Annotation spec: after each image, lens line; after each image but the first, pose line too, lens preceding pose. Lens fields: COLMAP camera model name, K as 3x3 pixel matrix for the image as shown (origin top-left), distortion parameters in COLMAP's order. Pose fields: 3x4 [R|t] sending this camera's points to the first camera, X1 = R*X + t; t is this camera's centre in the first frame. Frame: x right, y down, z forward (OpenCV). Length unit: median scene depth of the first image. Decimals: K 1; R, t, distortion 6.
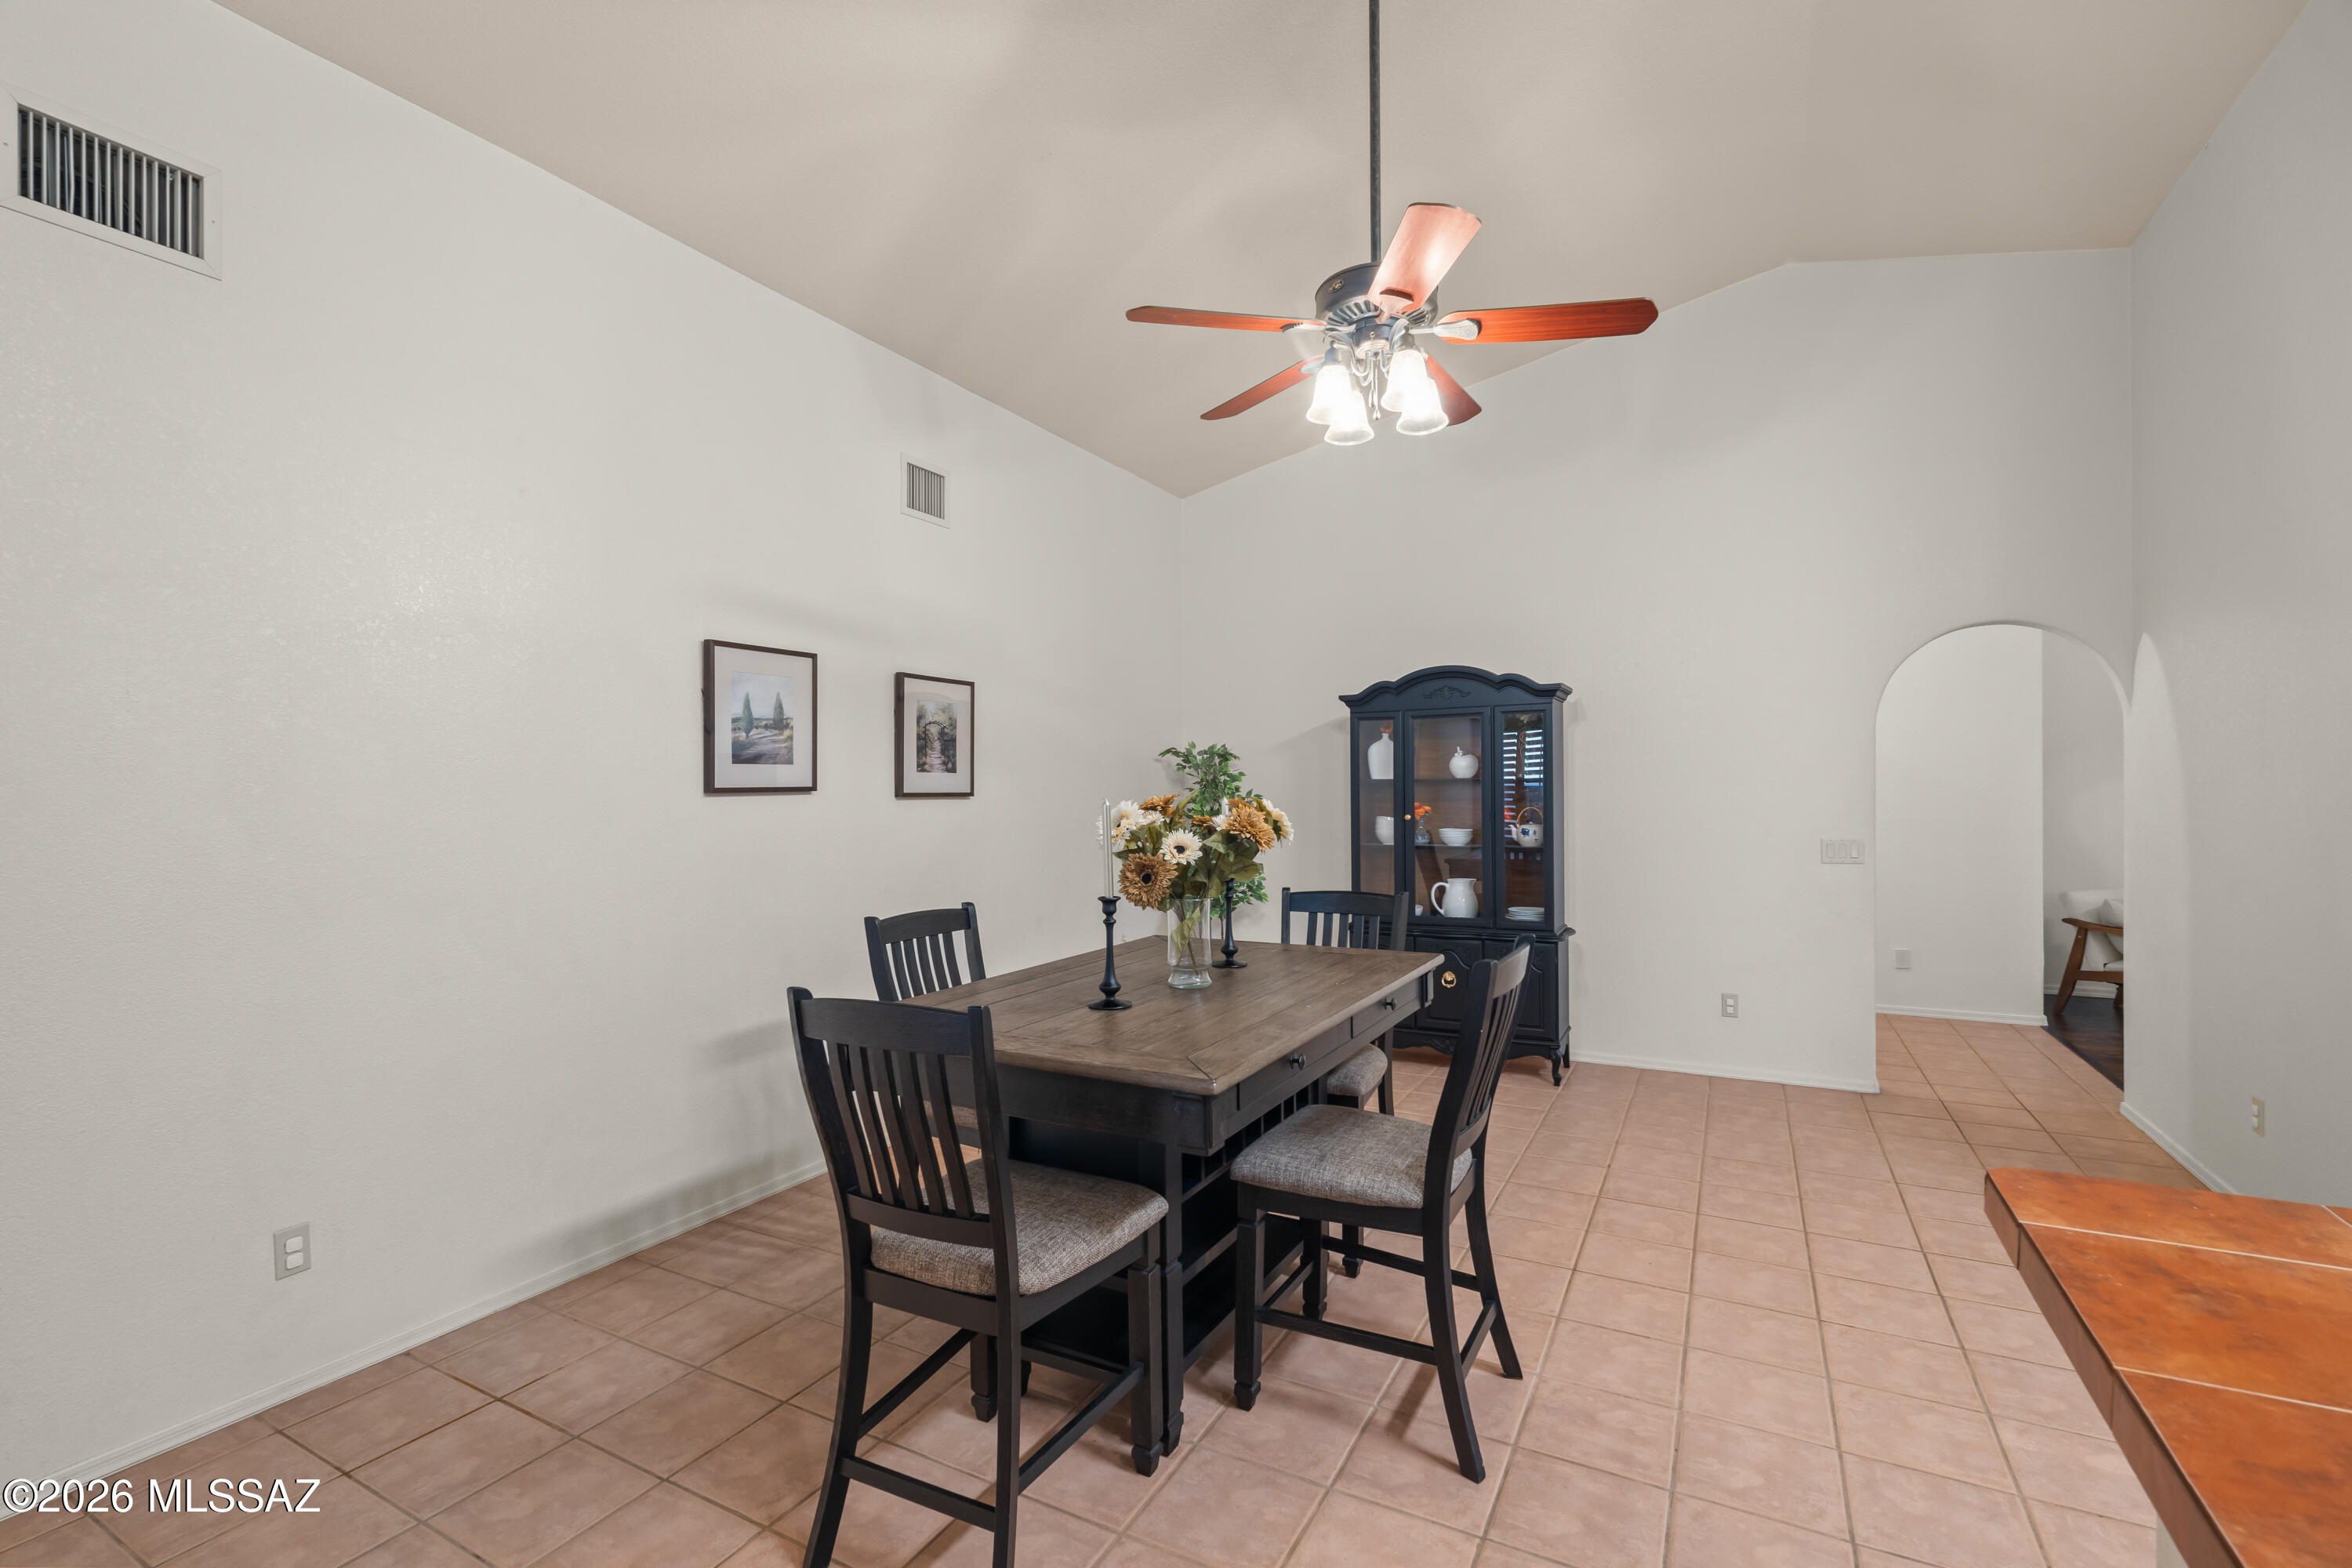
lens RADIAL K [[1039.6, 0, 1171.2], [0, 1039.6, 801.0], [0, 0, 1]] dist [-0.005398, 0.002109]
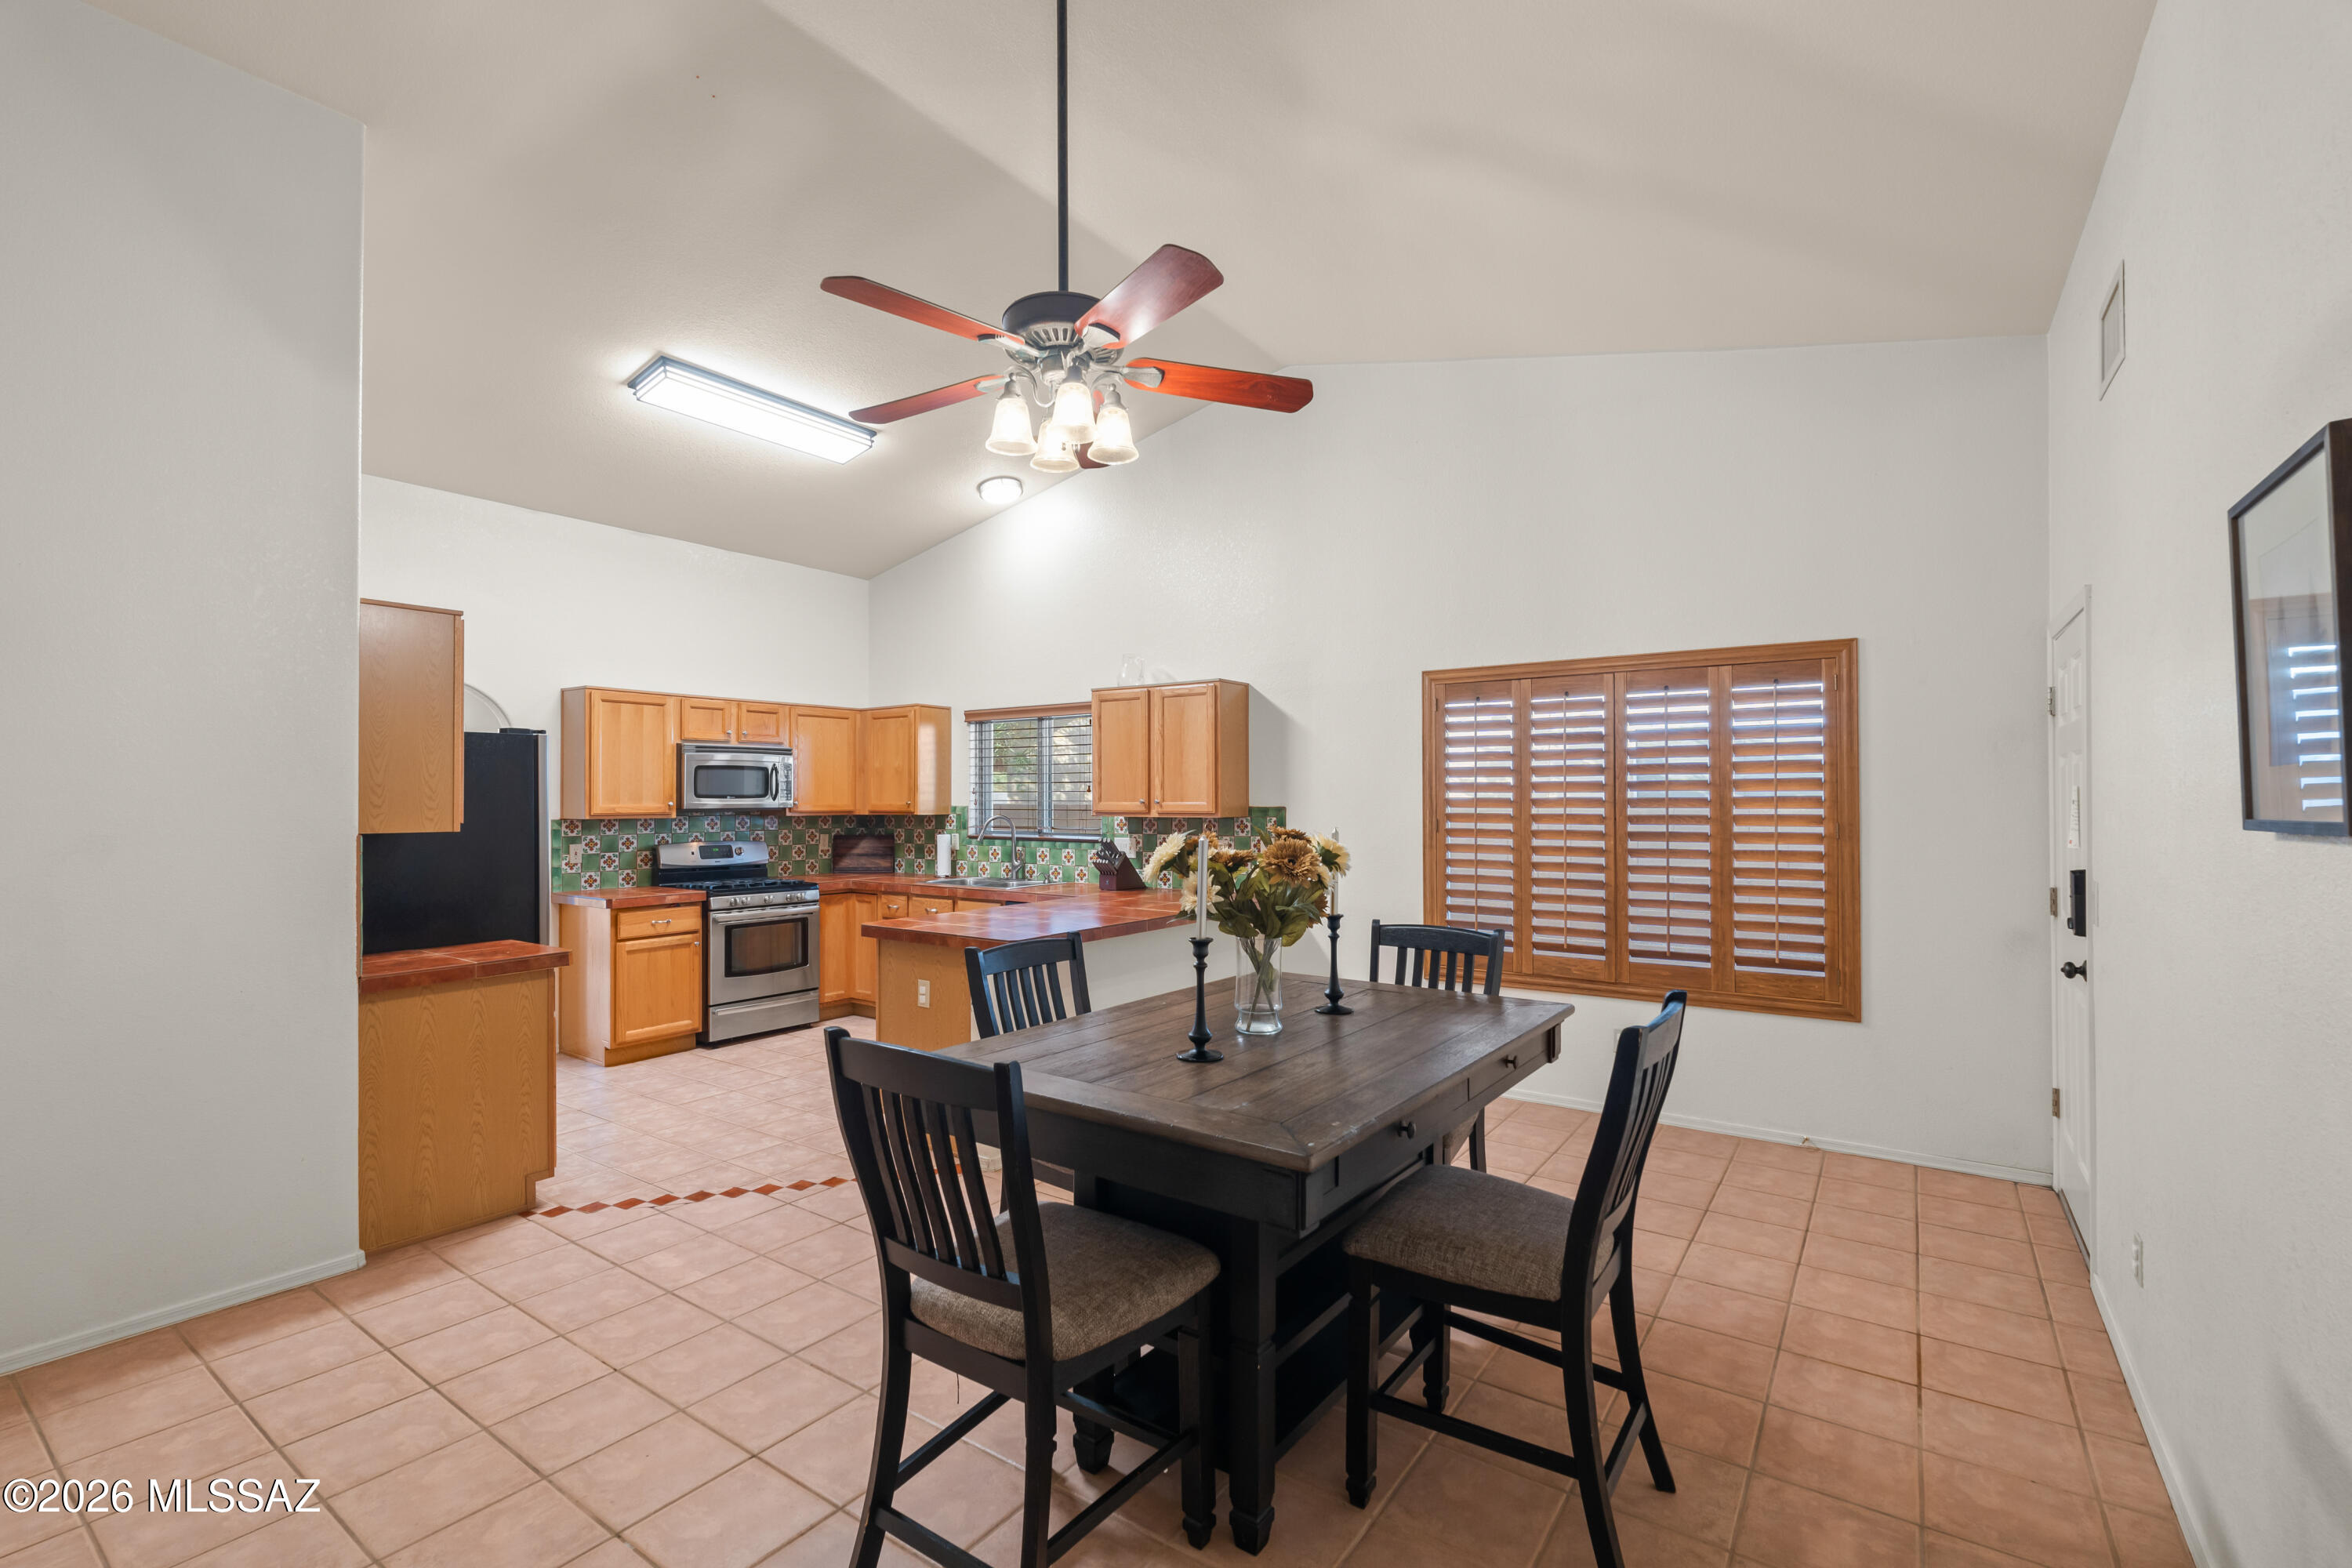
lens RADIAL K [[1039.6, 0, 1174.2], [0, 1039.6, 789.3], [0, 0, 1]] dist [-0.005398, 0.002109]
pose [[-0.993120, 0.011212, 0.116560, -0.012576], [0.011361, 0.999935, 0.000612, -0.032202], [-0.116546, 0.001932, -0.993183, 1.463361]]
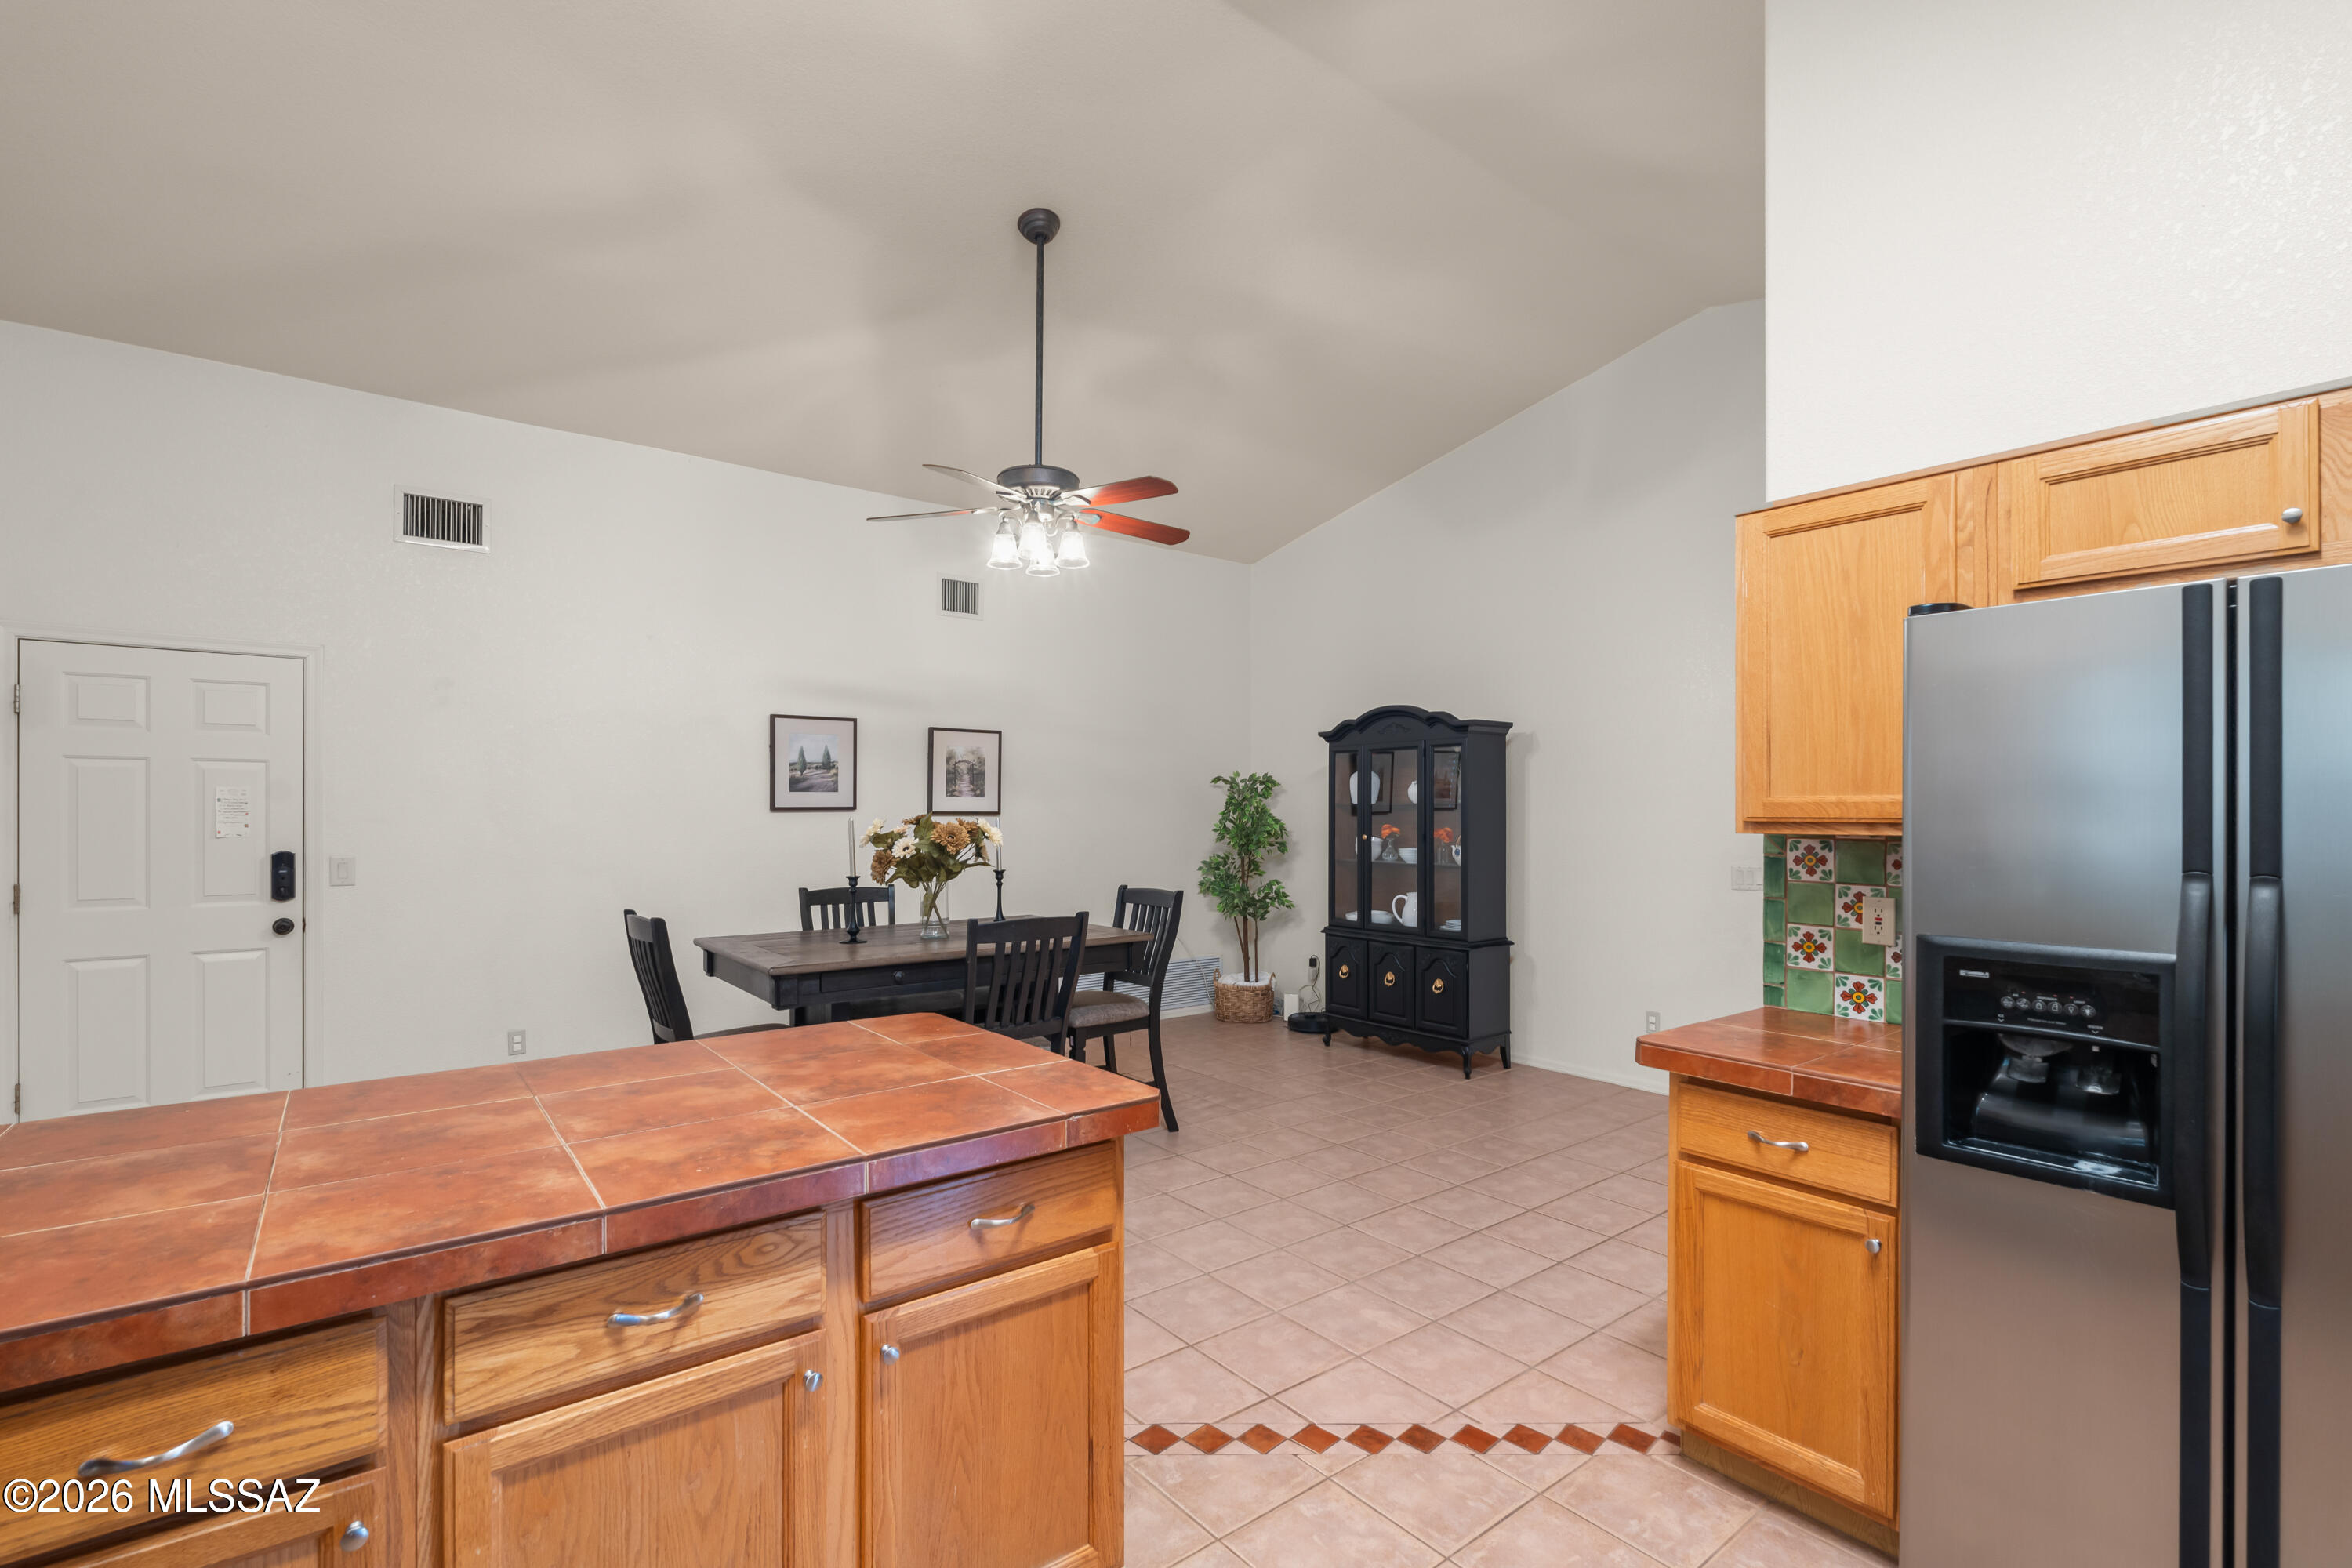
lens RADIAL K [[1039.6, 0, 1175.8], [0, 1039.6, 826.5], [0, 0, 1]] dist [-0.005398, 0.002109]
pose [[0.918954, 0.014864, -0.394084, 0.717596], [-0.013239, 0.999889, 0.006840, -0.001853], [0.394141, -0.001068, 0.919049, -0.208348]]
